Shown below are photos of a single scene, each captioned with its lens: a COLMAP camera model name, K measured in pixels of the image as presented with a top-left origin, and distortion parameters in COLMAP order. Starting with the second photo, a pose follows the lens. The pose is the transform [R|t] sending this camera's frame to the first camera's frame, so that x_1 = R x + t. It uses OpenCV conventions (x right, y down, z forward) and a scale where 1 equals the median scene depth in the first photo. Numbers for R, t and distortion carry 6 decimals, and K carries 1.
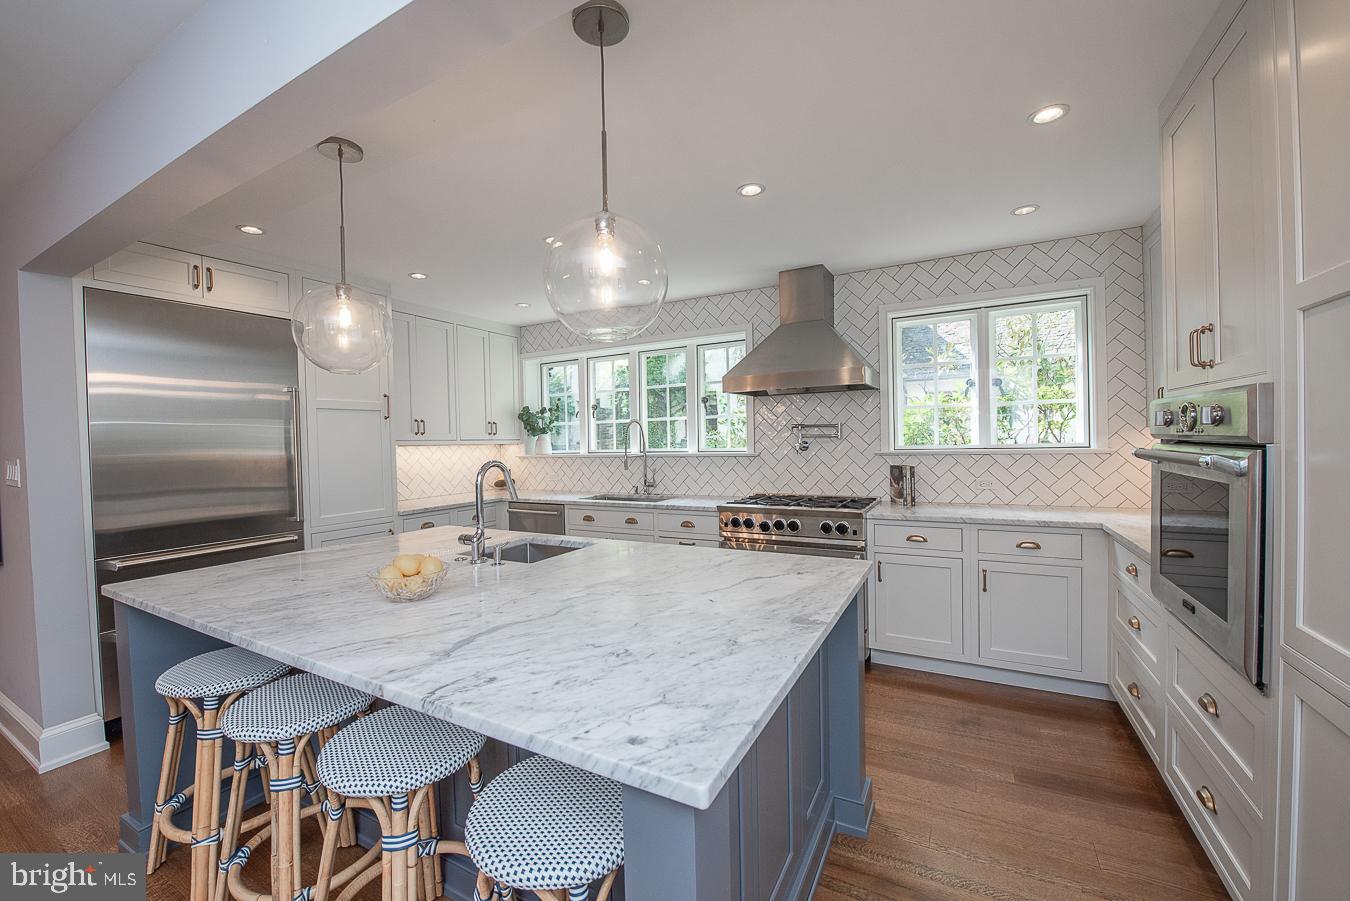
lens RADIAL K [[534.0, 0, 674.2], [0, 534.0, 453.1], [0, 0, 1]] dist [-0.019182, -0.000983]
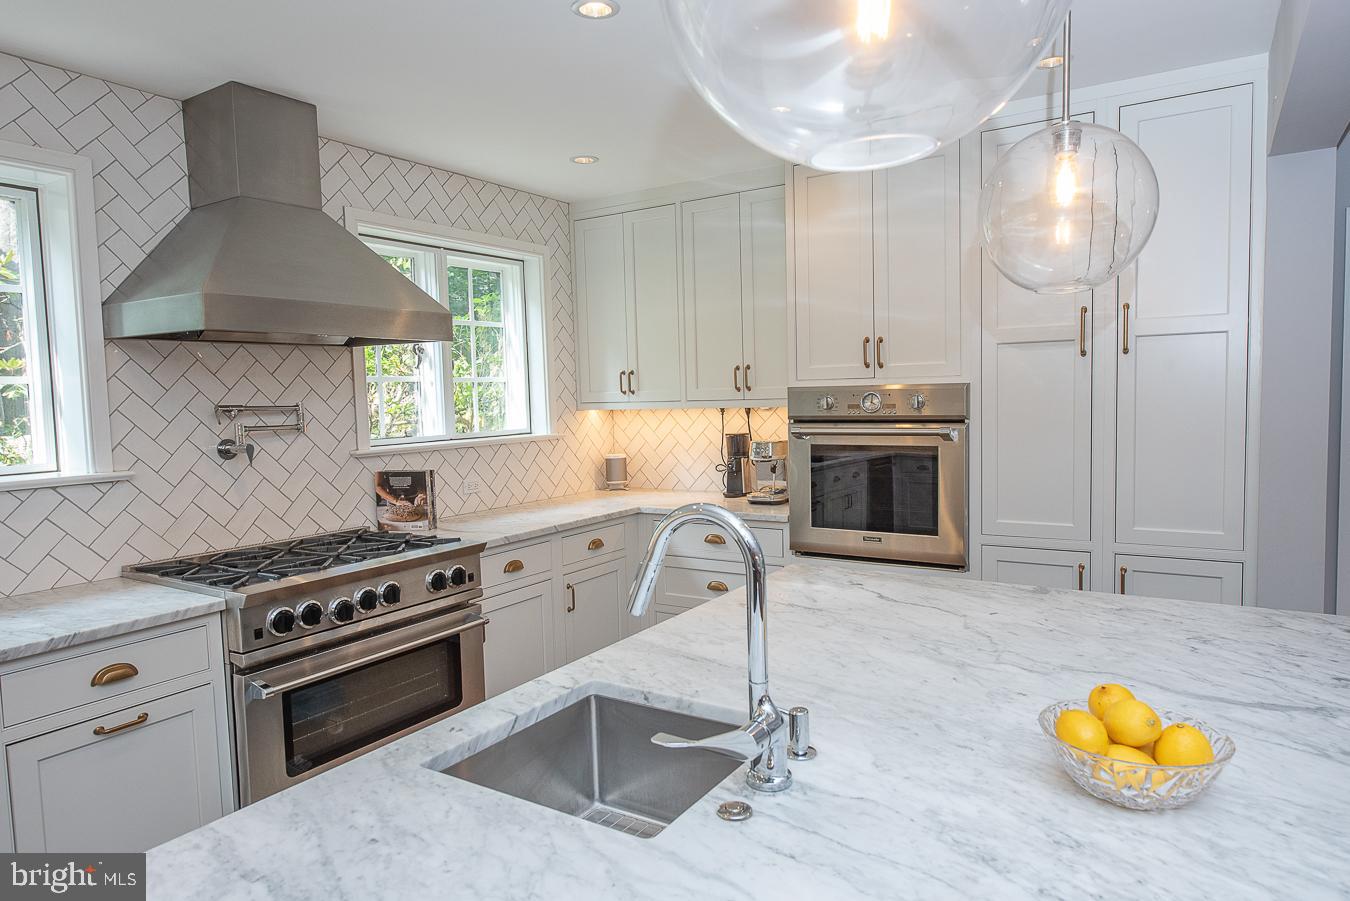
lens RADIAL K [[829.7, 0, 676.7], [0, 829.7, 448.9], [0, 0, 1]] dist [0.010946, -0.002053]
pose [[0.067768, -0.047063, 0.996590, -0.516611], [0.049395, 0.997820, 0.043763, -0.028603], [-0.996478, 0.046261, 0.069945, 0.563185]]
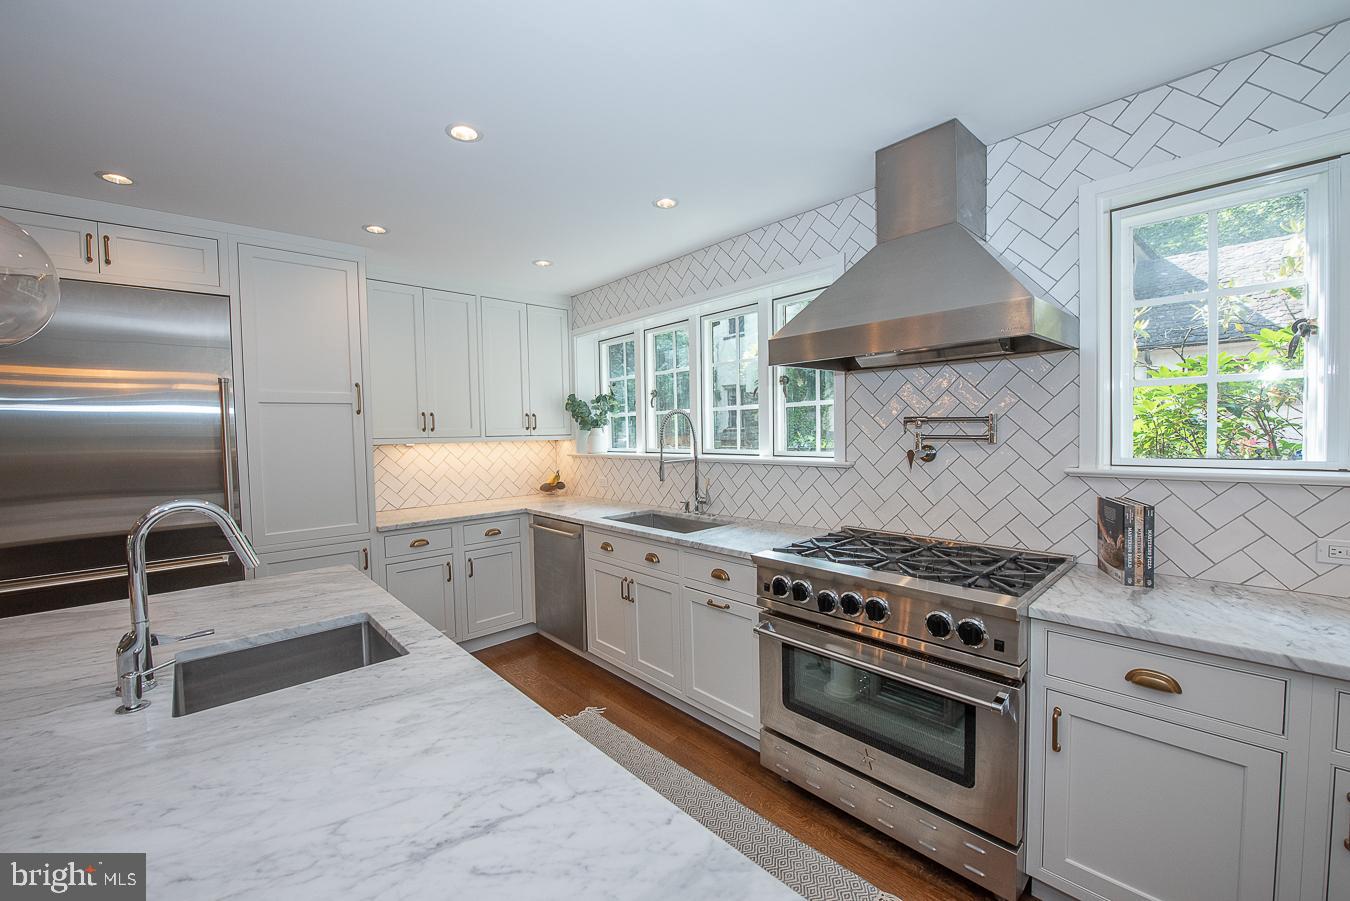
lens RADIAL K [[534.0, 0, 674.6], [0, 534.0, 452.4], [0, 0, 1]] dist [-0.019182, -0.000983]
pose [[0.948091, 0.015070, -0.317641, 0.174200], [-0.006779, 0.999607, 0.027191, -0.030111], [0.317926, -0.023626, 0.947821, 0.379026]]
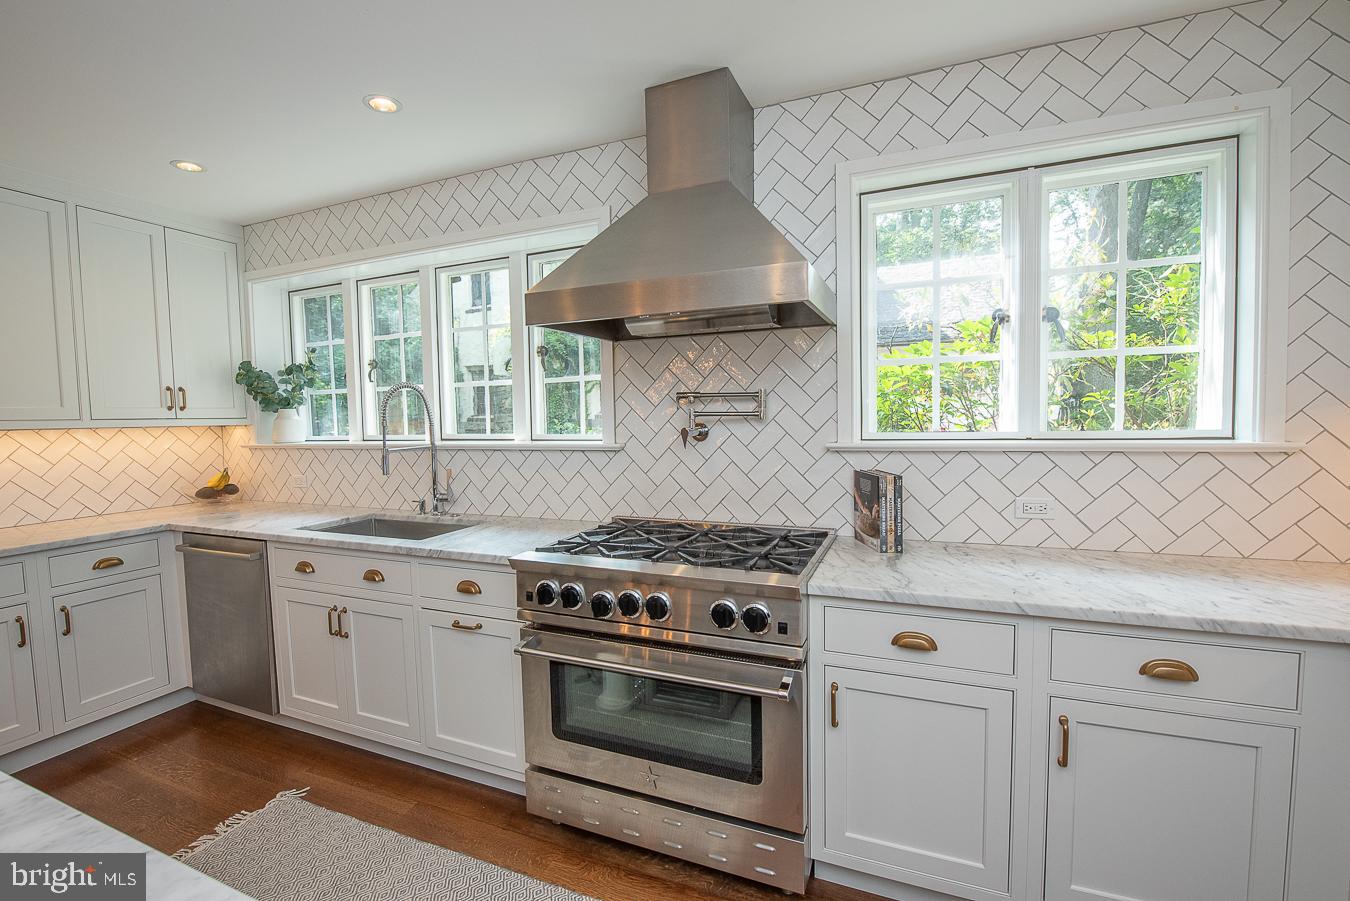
lens RADIAL K [[586.0, 0, 673.3], [0, 586.0, 450.8], [0, 0, 1]] dist [-0.013905, -0.001422]
pose [[0.994415, -0.003921, 0.105467, 0.160987], [0.000139, 0.999357, 0.035843, -0.016717], [-0.105540, -0.035628, 0.993777, 0.429203]]
